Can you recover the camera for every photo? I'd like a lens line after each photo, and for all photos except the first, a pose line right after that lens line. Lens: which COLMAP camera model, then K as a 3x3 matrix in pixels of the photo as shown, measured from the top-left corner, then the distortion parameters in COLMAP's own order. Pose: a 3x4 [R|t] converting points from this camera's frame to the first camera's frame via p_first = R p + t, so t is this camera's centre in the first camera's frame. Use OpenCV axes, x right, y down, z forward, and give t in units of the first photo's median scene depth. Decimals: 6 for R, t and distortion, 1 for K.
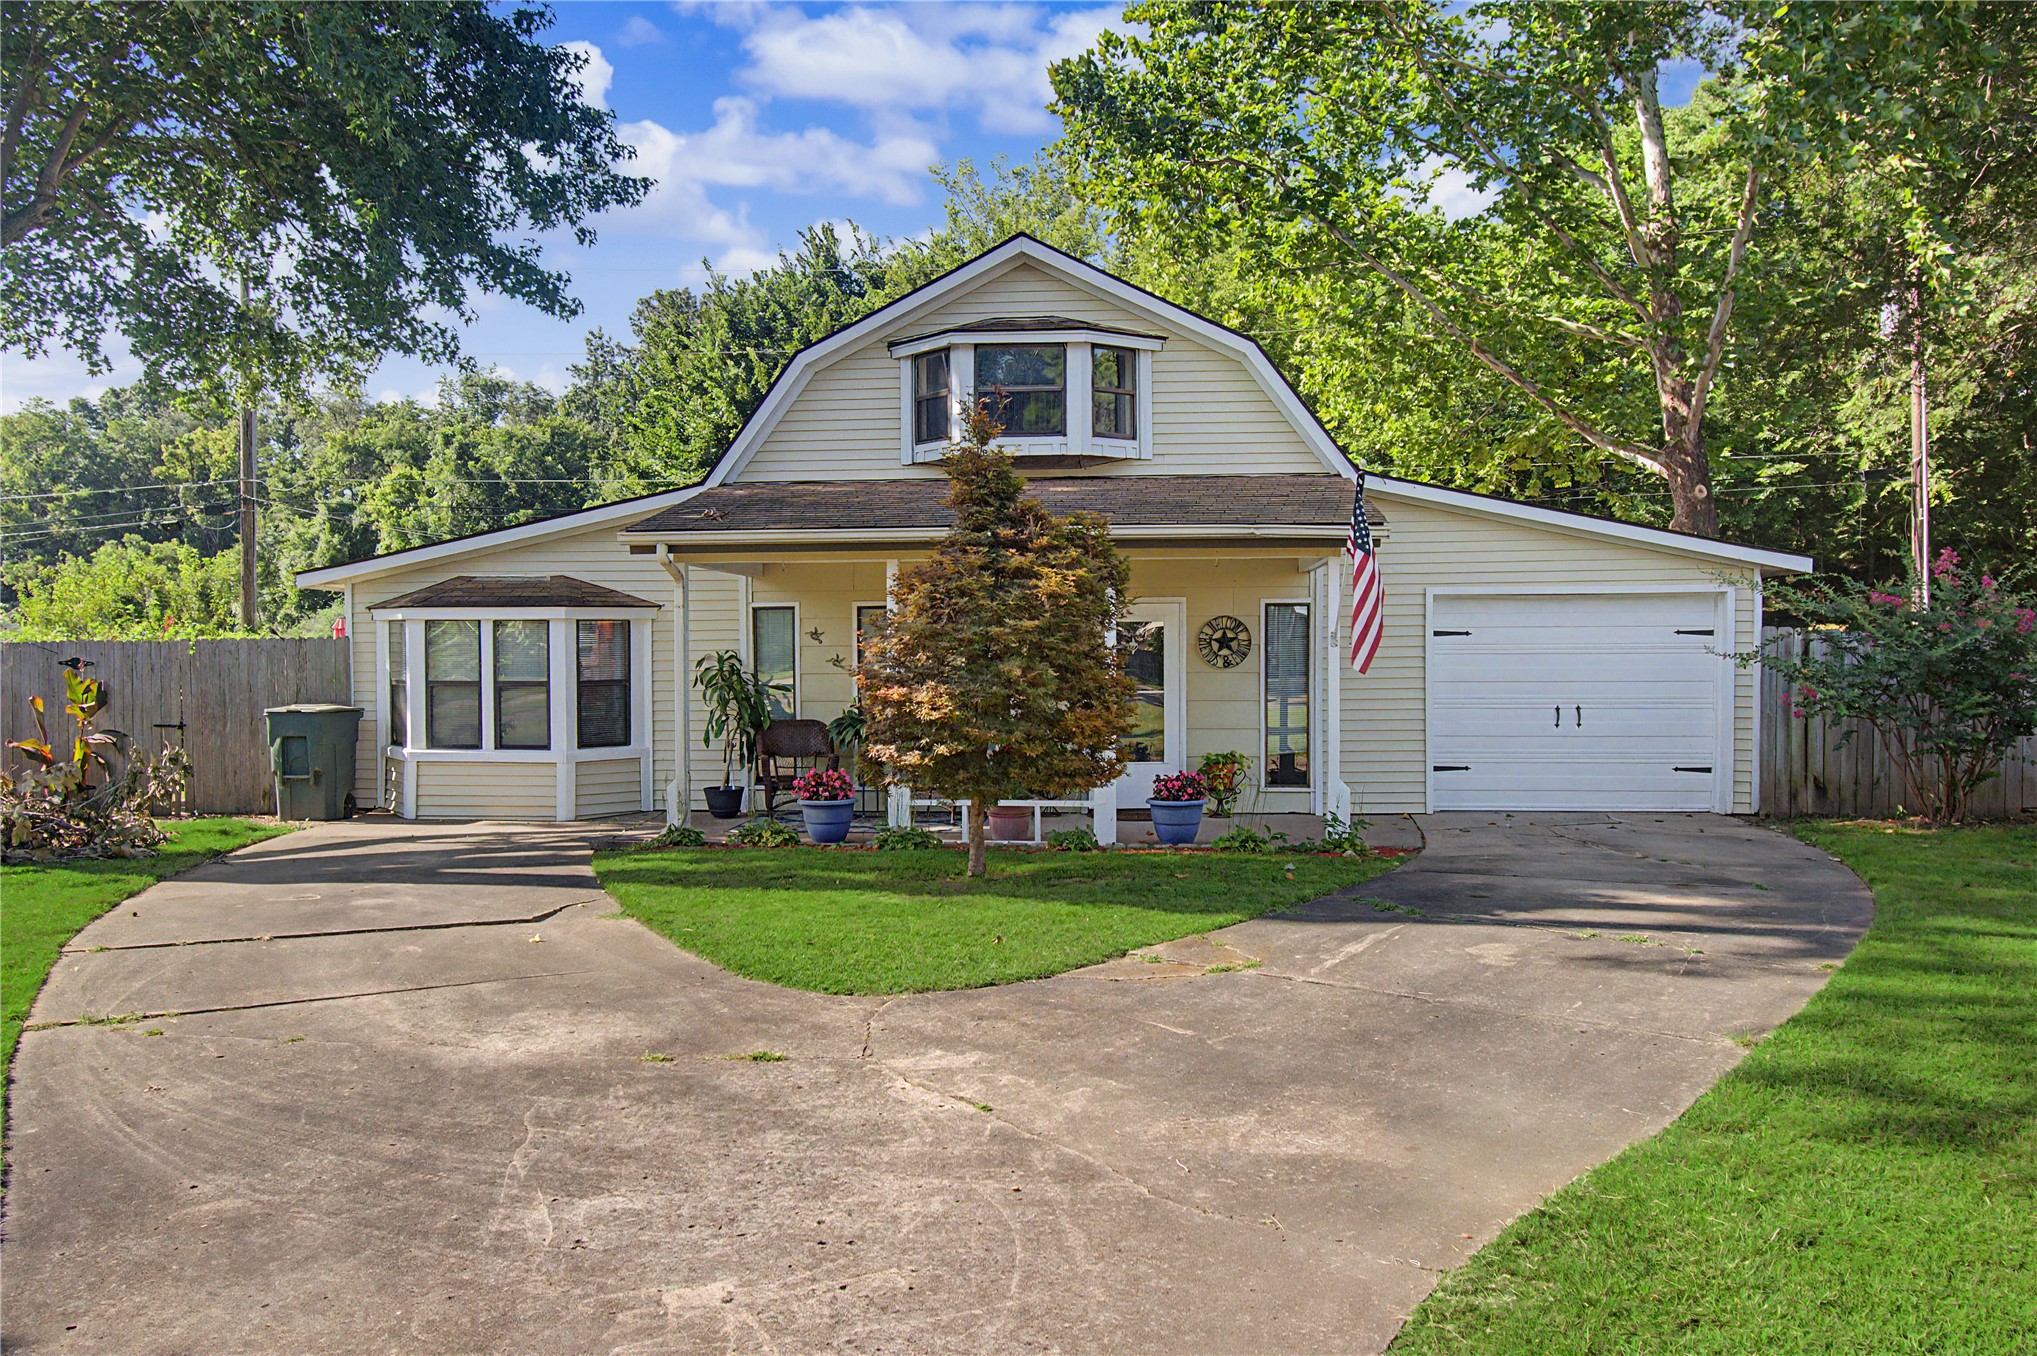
lens RADIAL K [[1497.9, 0, 1059.2], [0, 1497.9, 674.7], [0, 0, 1]] dist [-0.005235, 0.000301]
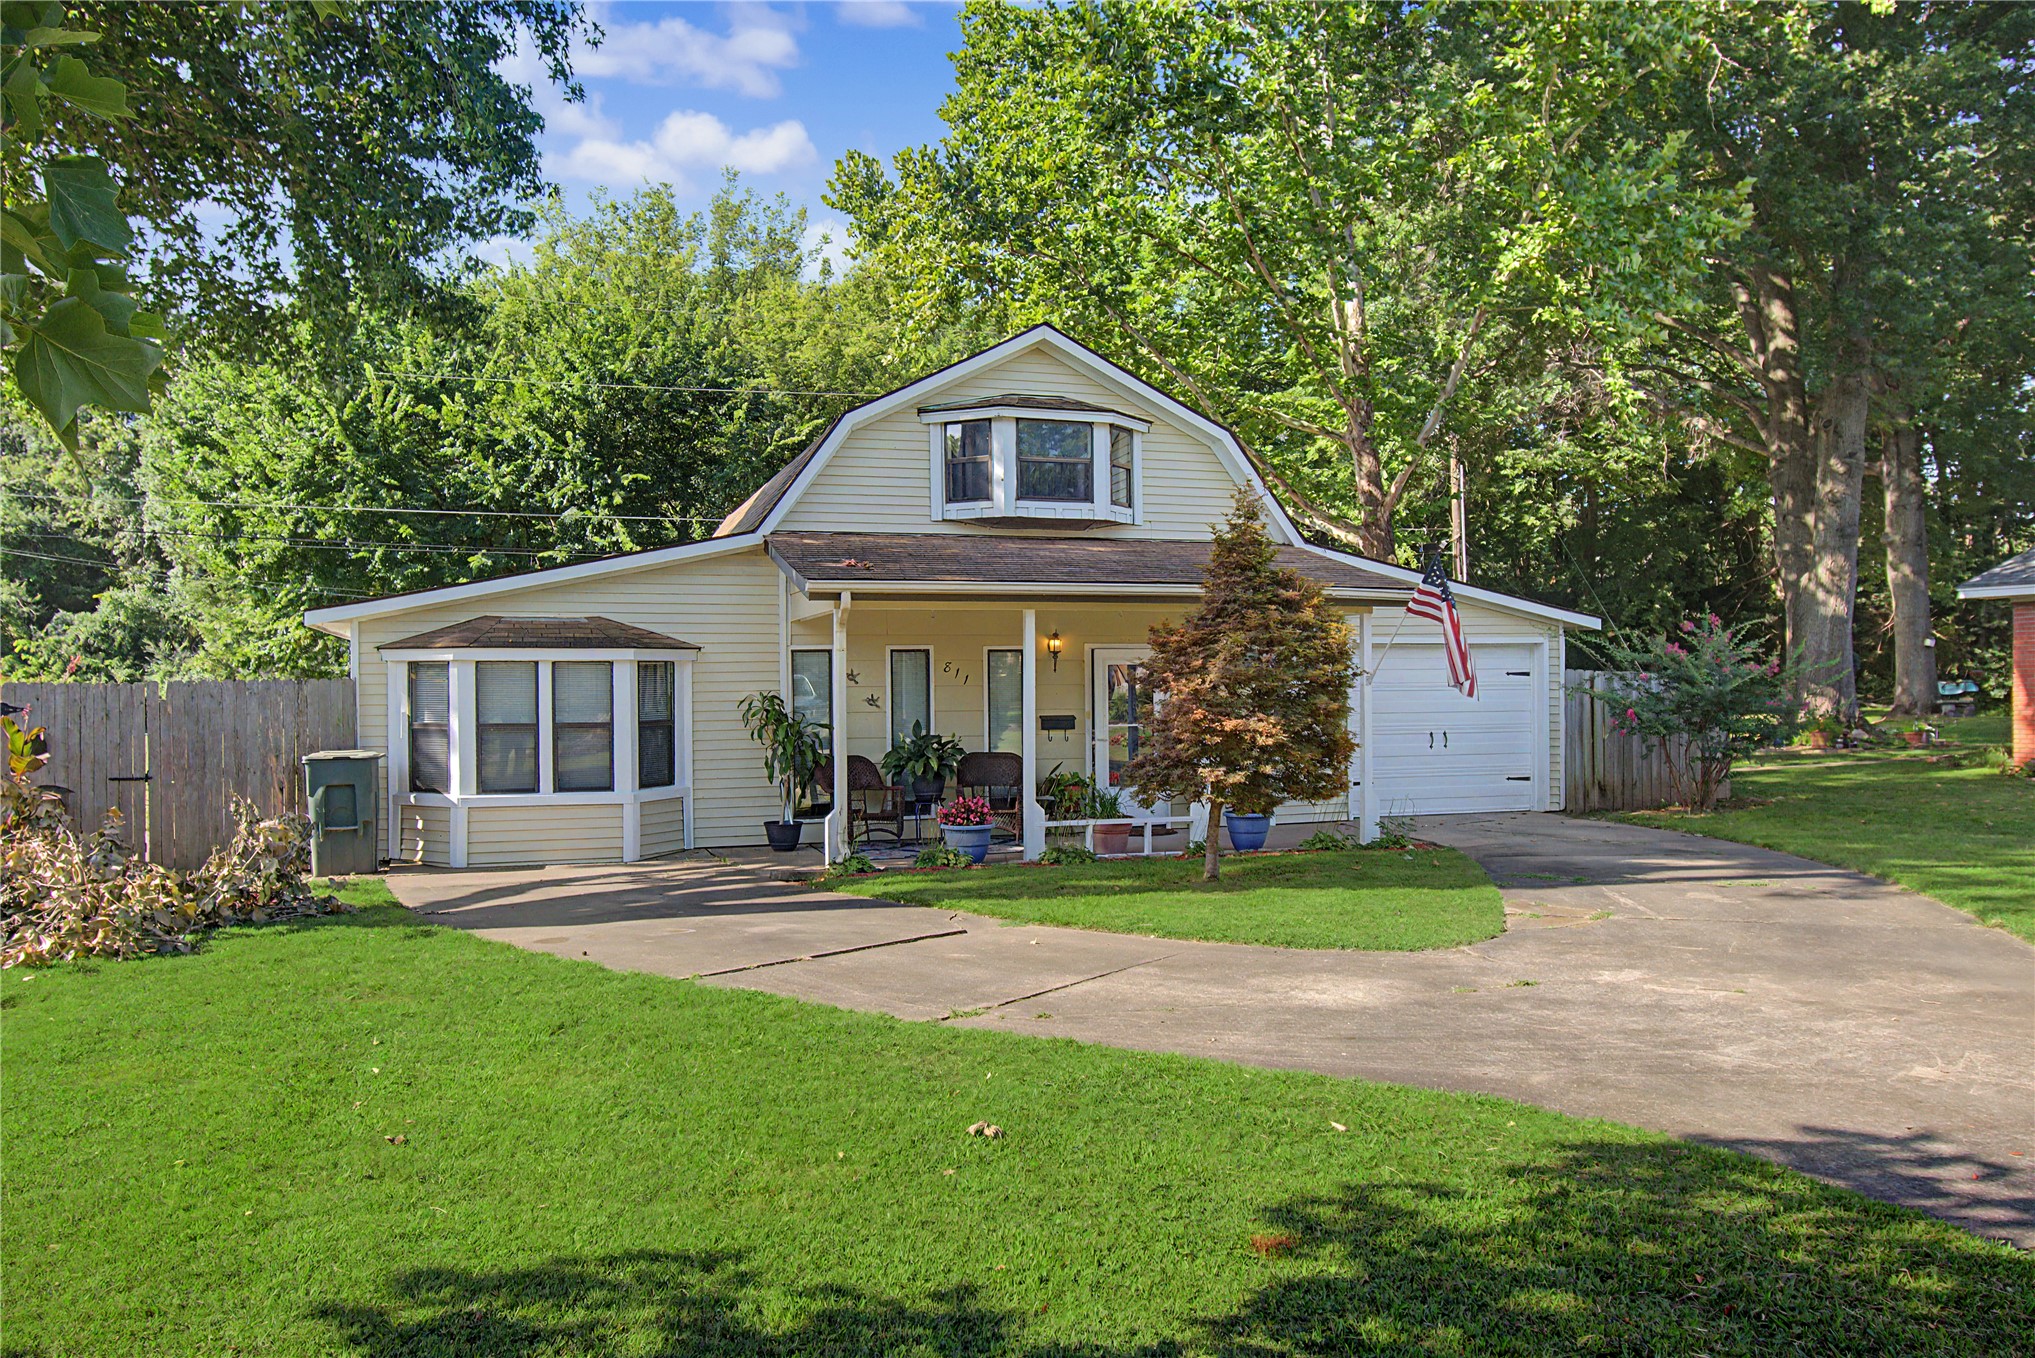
lens RADIAL K [[1496.4, 0, 1058.2], [0, 1496.4, 675.7], [0, 0, 1]] dist [-0.005235, 0.000301]
pose [[0.915908, -0.000686, 0.401388, -0.469193], [0.011369, 0.999642, -0.024233, 0.000857], [-0.401227, 0.026759, 0.915587, -0.037301]]
